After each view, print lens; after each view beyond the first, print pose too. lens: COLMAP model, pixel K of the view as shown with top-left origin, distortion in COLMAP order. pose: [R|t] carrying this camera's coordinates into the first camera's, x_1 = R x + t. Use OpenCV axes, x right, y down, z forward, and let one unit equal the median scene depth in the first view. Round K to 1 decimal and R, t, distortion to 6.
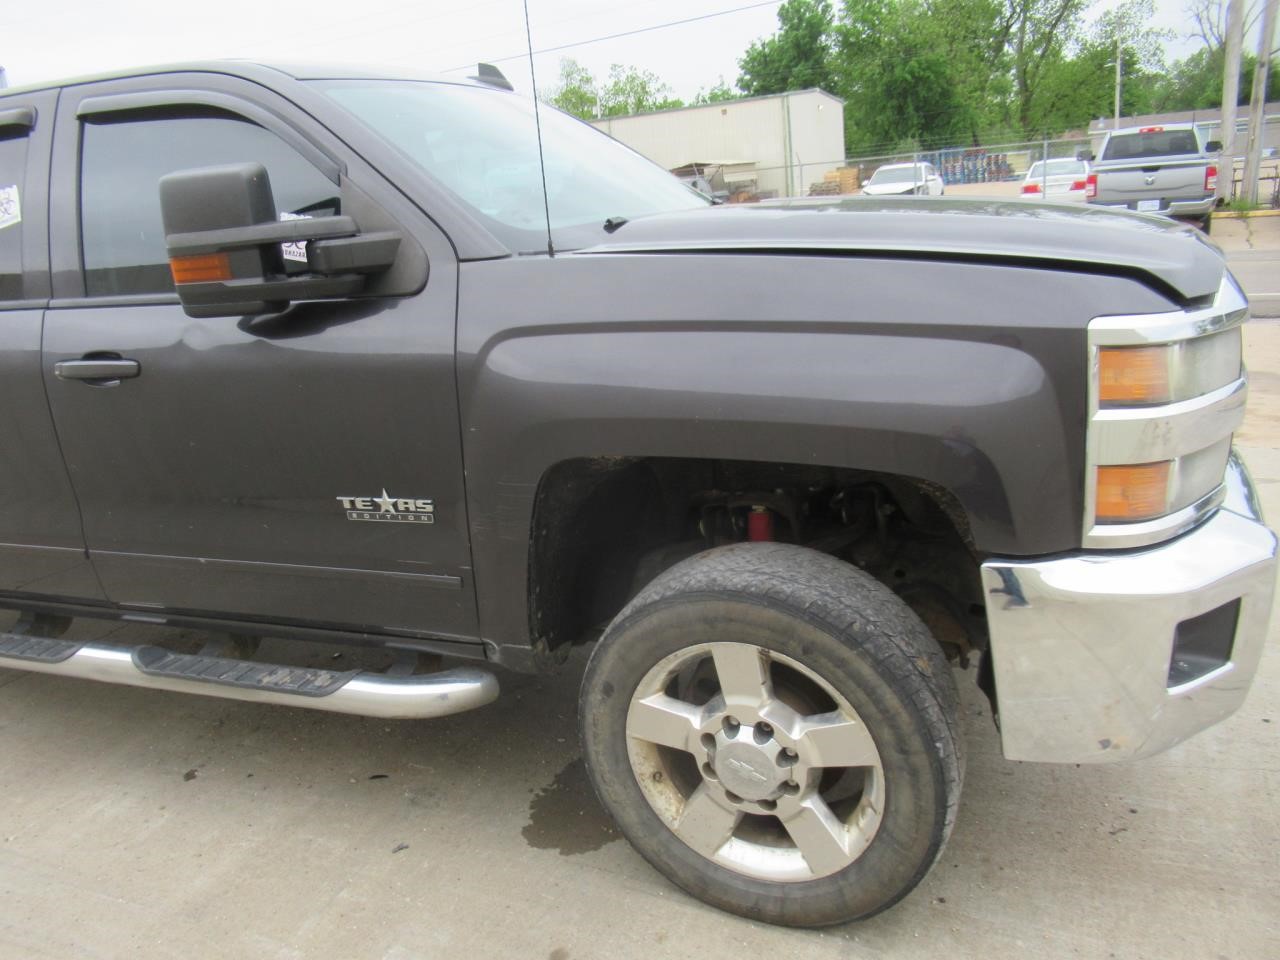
lens RADIAL K [[952.0, 0, 640.0], [0, 952.0, 480.0], [0, 0, 1]] dist [-0.011077, 0.006739]
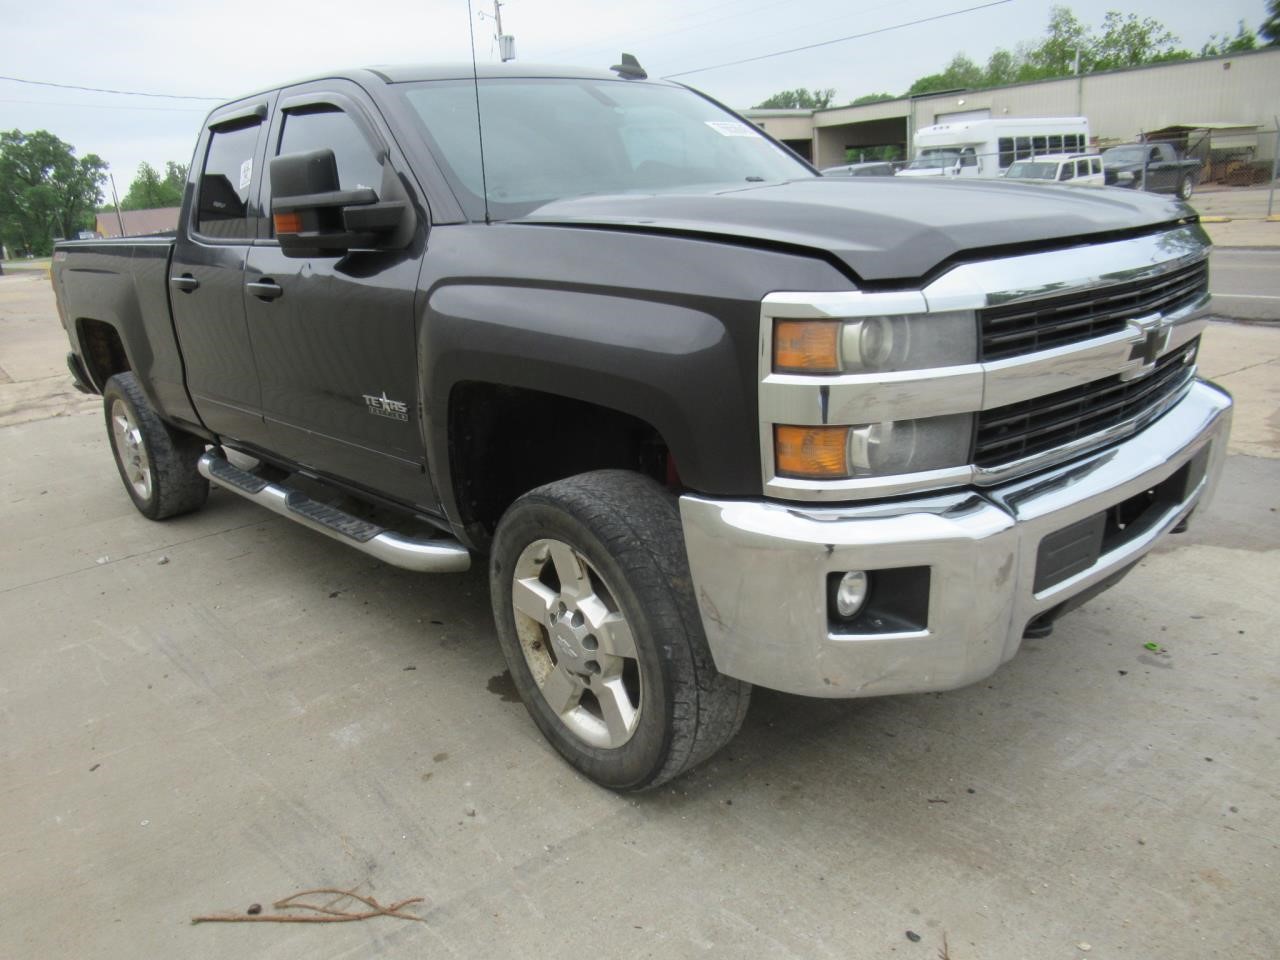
lens RADIAL K [[975.2, 0, 635.7], [0, 975.2, 508.2], [0, 0, 1]] dist [-0.044112, 0.008360]
pose [[0.892030, 0.158229, -0.423375, 0.662563], [-0.133662, 0.987173, 0.087319, 0.004142], [0.431761, -0.021302, 0.901737, -0.098751]]
